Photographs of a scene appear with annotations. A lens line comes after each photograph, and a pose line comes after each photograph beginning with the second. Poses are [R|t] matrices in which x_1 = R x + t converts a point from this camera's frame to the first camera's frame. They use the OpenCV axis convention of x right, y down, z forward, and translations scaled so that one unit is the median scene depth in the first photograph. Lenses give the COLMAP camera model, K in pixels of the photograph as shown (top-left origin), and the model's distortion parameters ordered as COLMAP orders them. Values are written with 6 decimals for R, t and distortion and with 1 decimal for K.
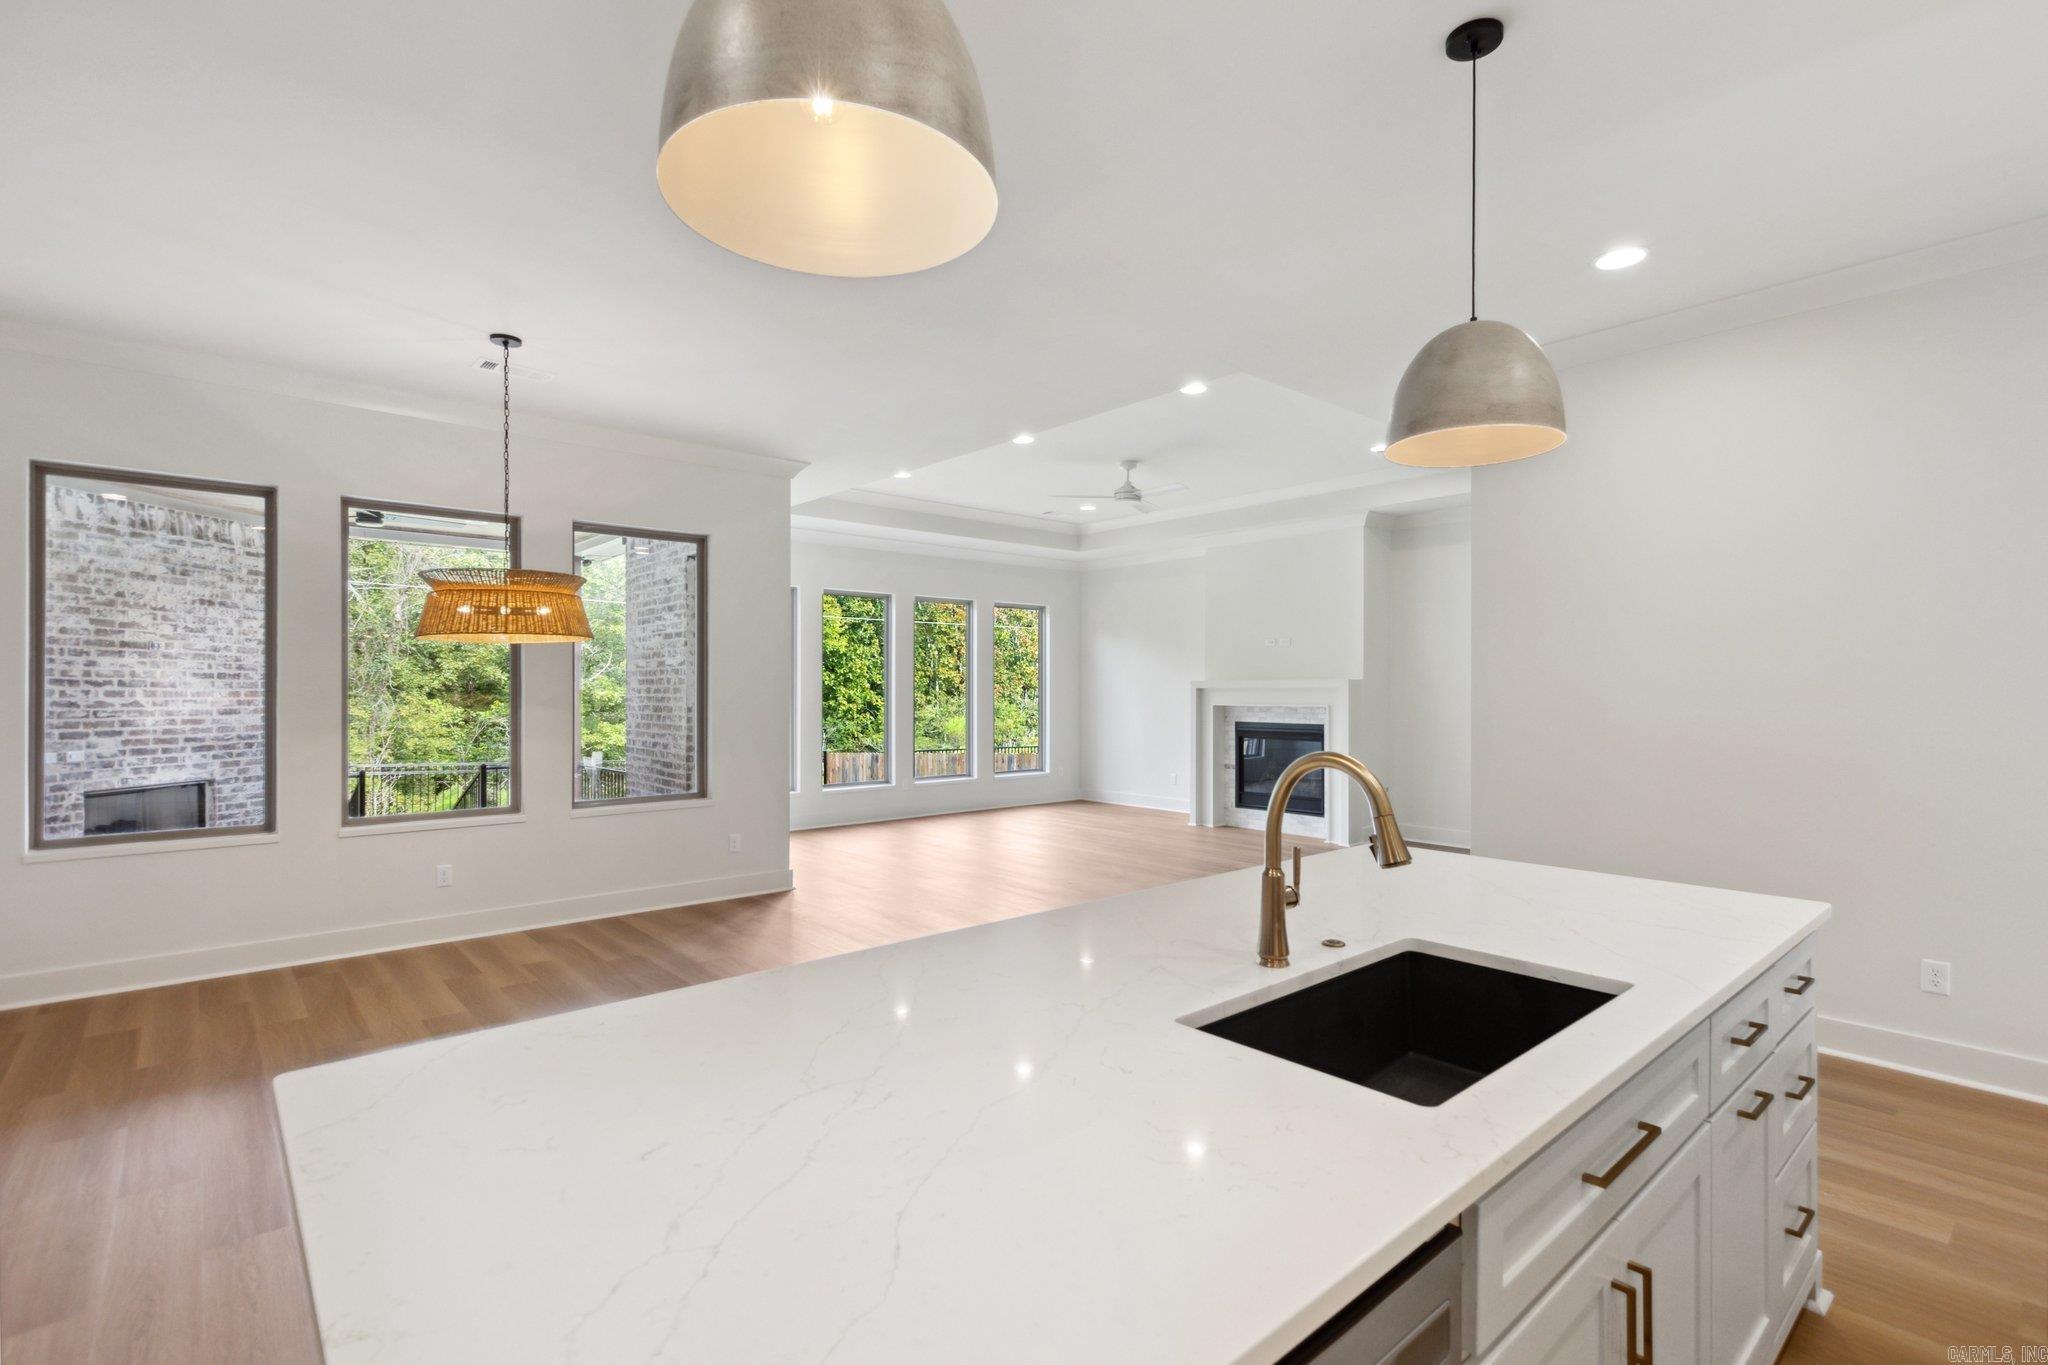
lens RADIAL K [[957.0, 0, 1056.1], [0, 957.0, 685.4], [0, 0, 1]] dist [0.000346, -0.000760]
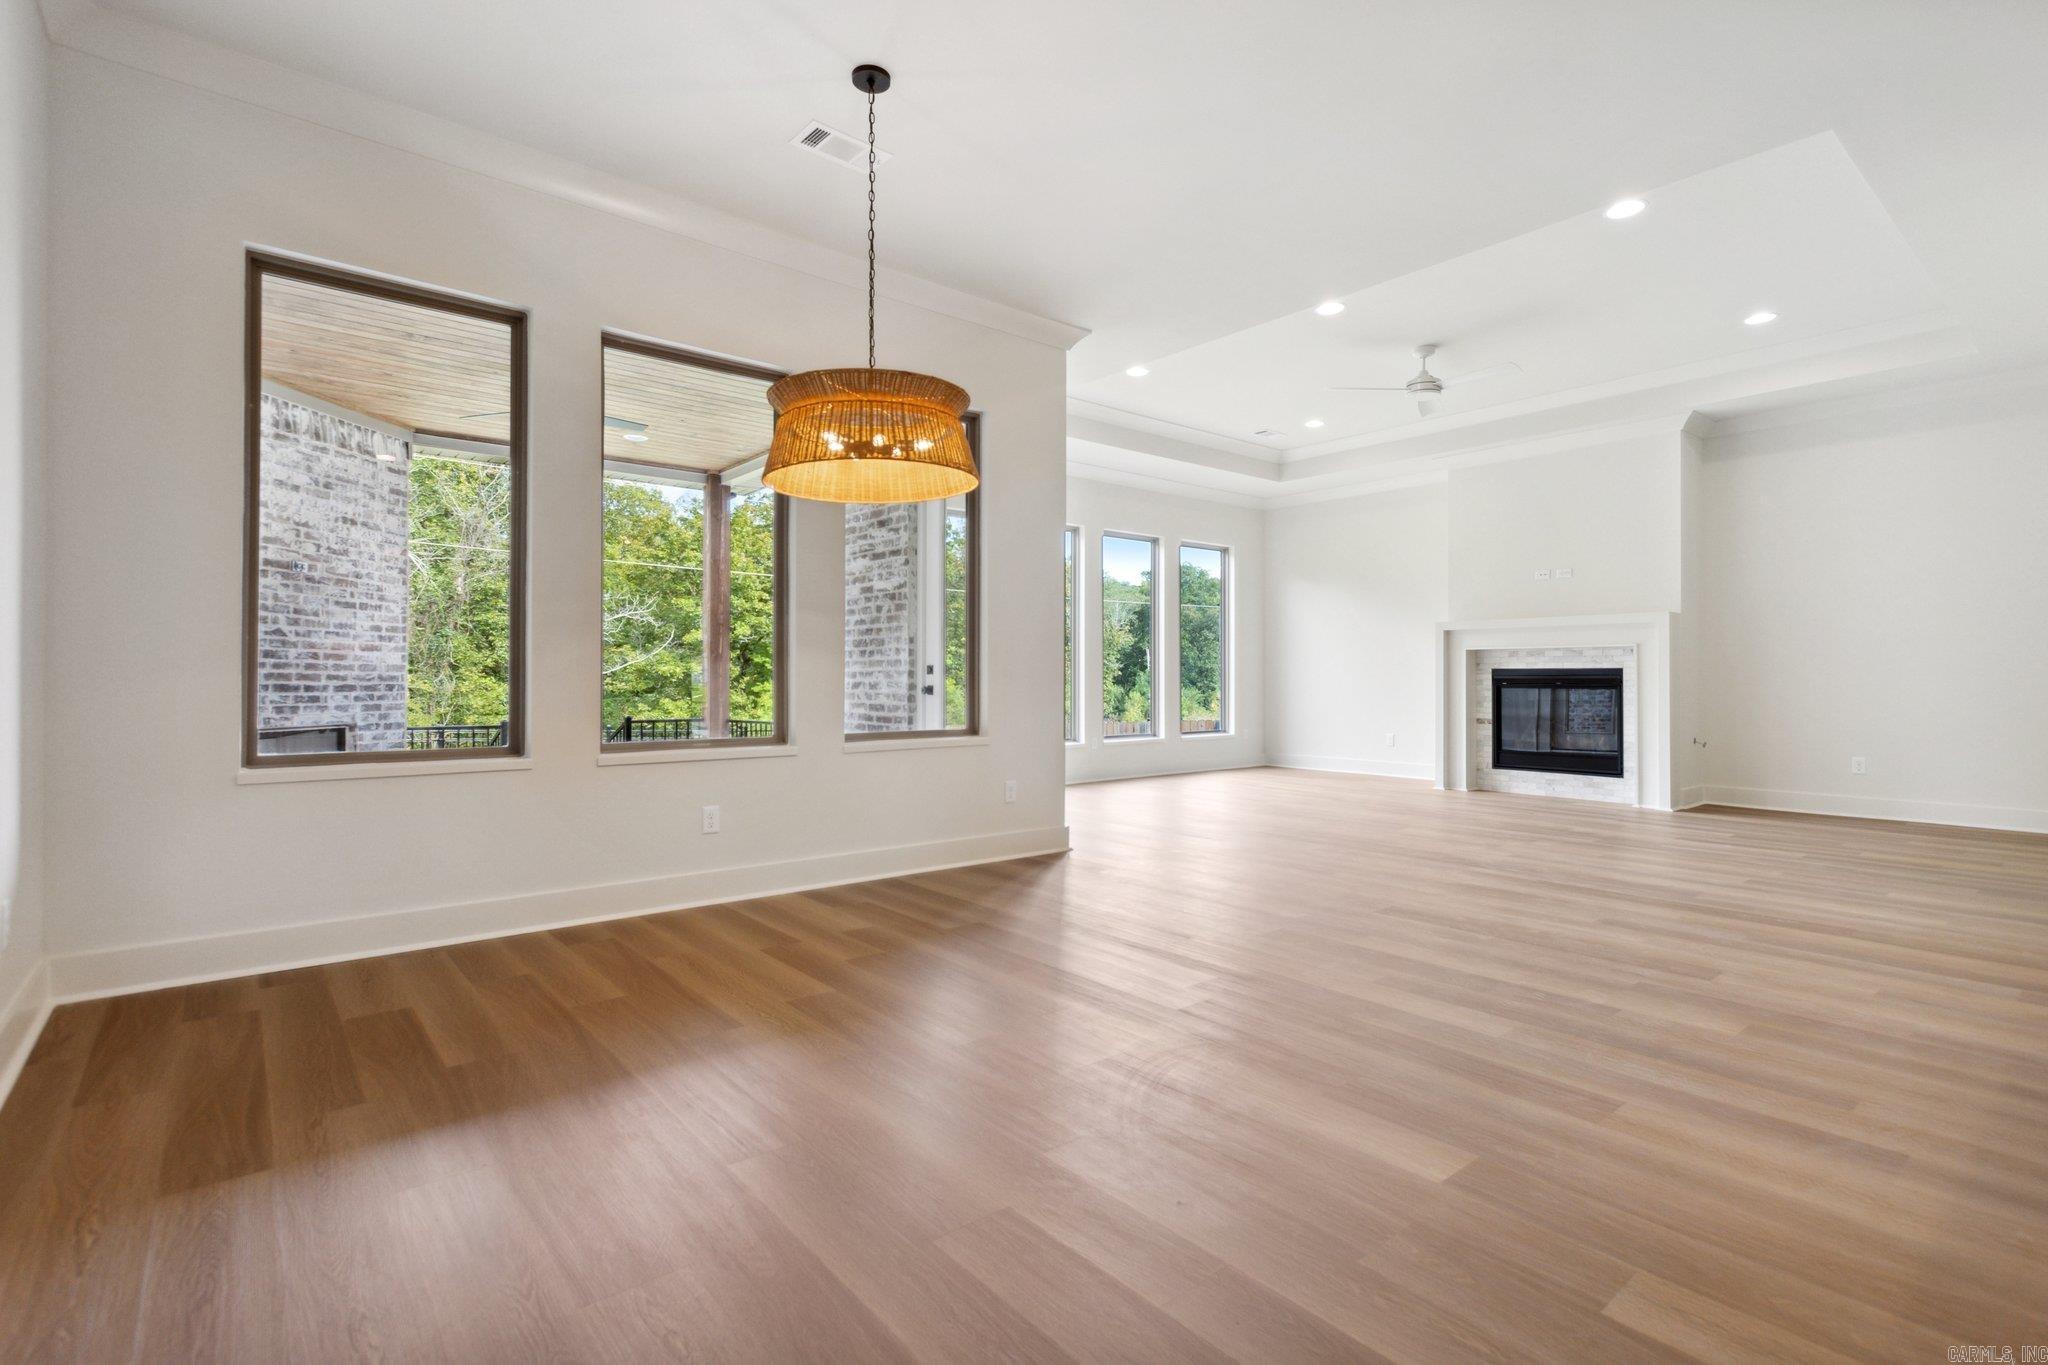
lens RADIAL K [[962.1, 0, 1030.8], [0, 962.1, 671.4], [0, 0, 1]] dist [0.001679, 0.000143]
pose [[0.999233, 0.000810, -0.039159, -0.234306], [-0.001005, 0.999987, -0.004976, 0.054783], [0.039154, 0.005012, 0.999221, 0.147946]]
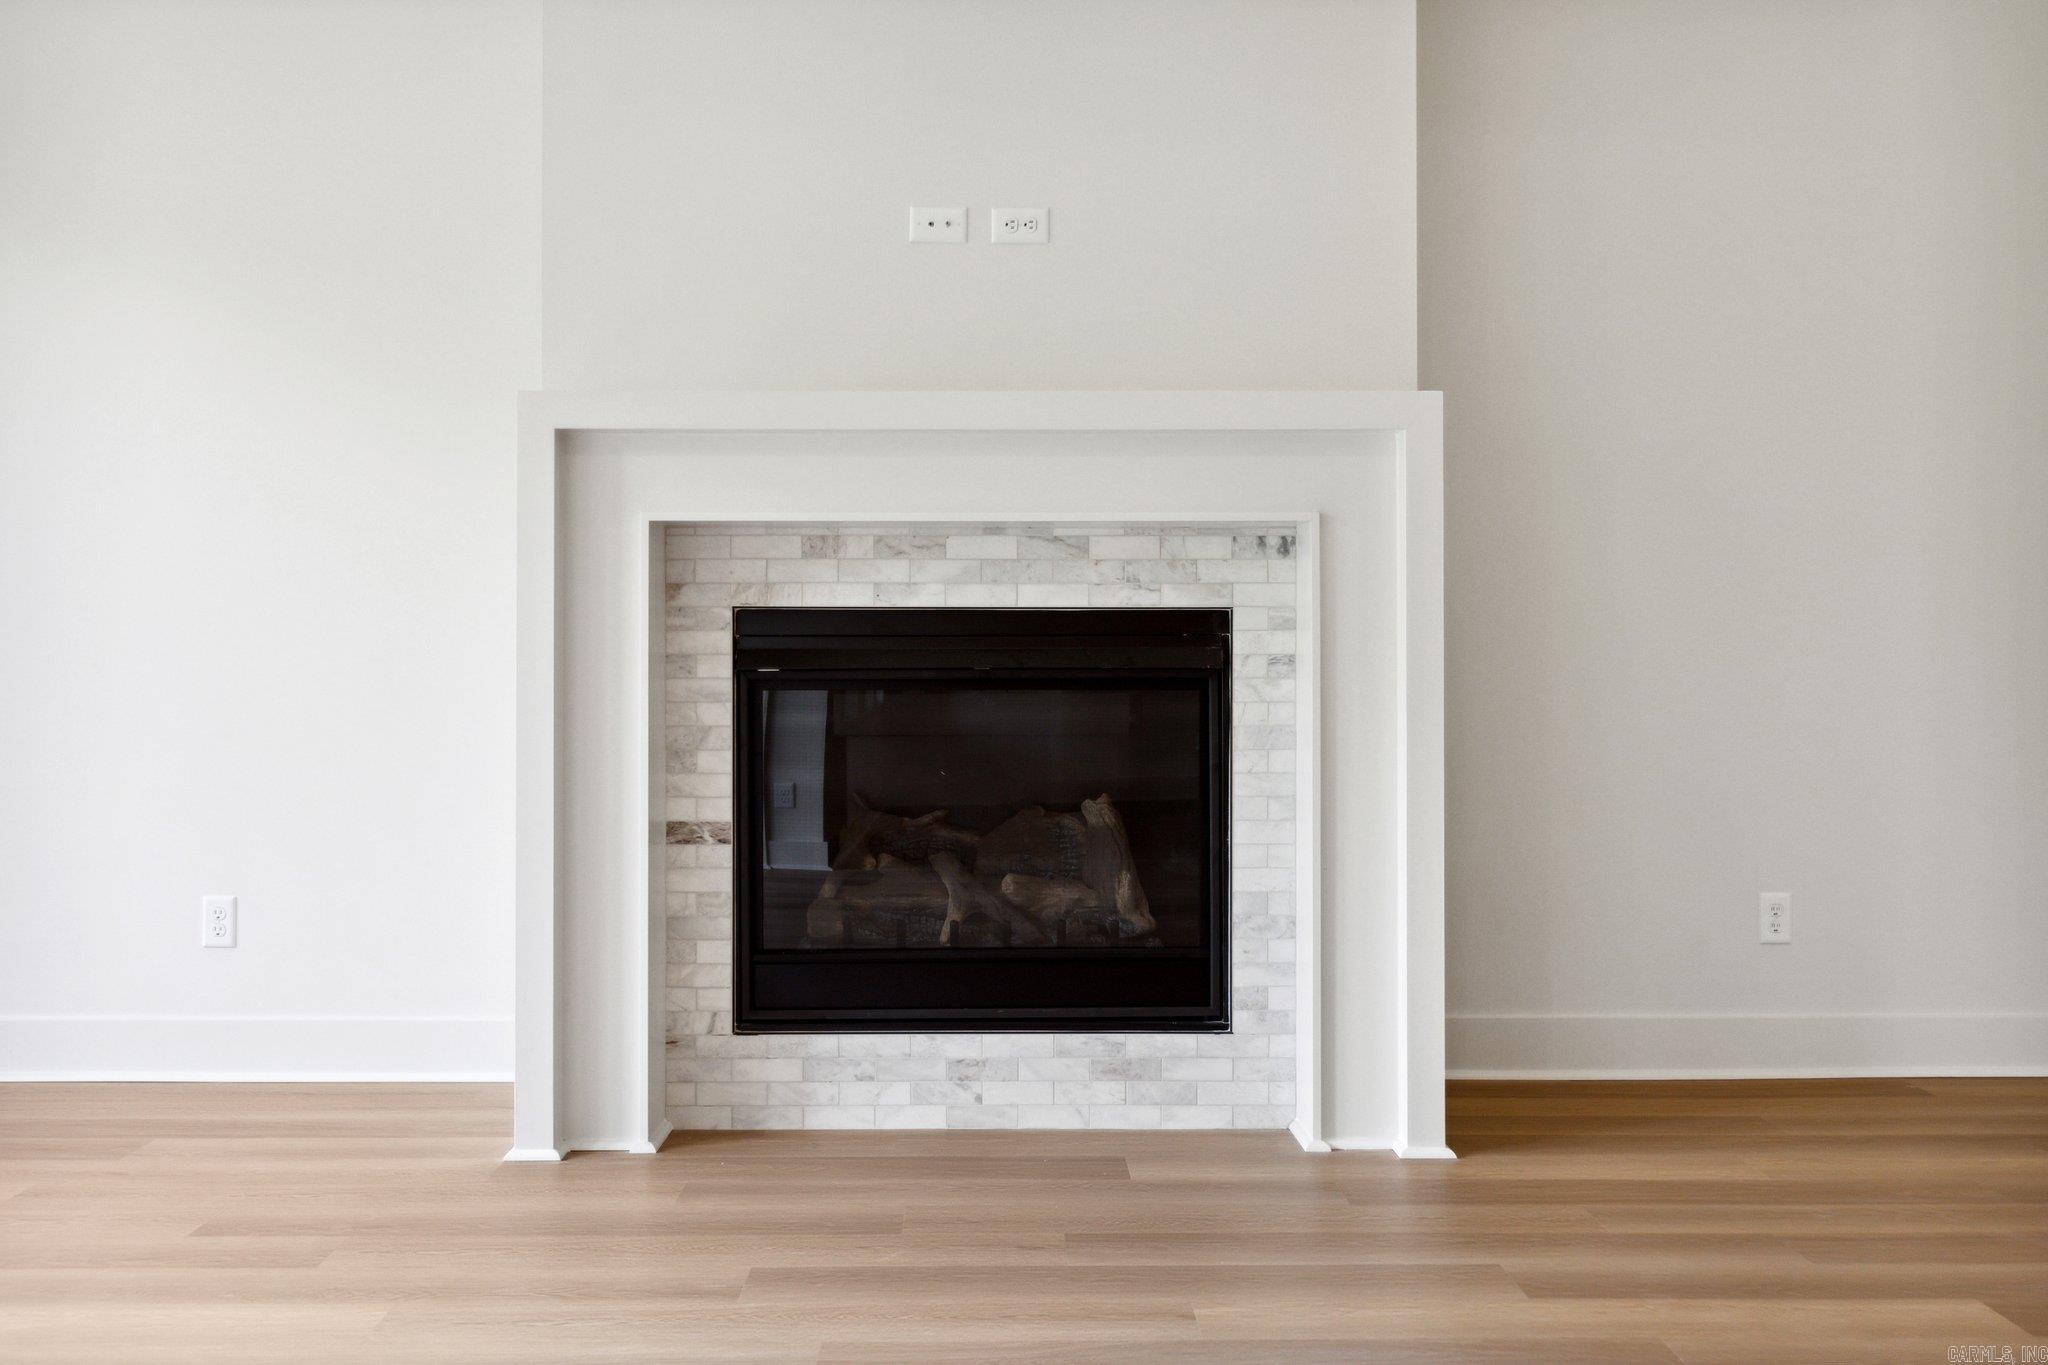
lens RADIAL K [[2078.5, 0, 1024.0], [0, 2078.5, 682.5], [0, 0, 1]] dist [-0.313064, -0.001396]
pose [[0.665505, 0.002486, 0.746389, -0.112919], [-0.004319, 0.999991, 0.000520, 0.065024], [-0.746381, -0.003569, 0.665510, 0.815700]]
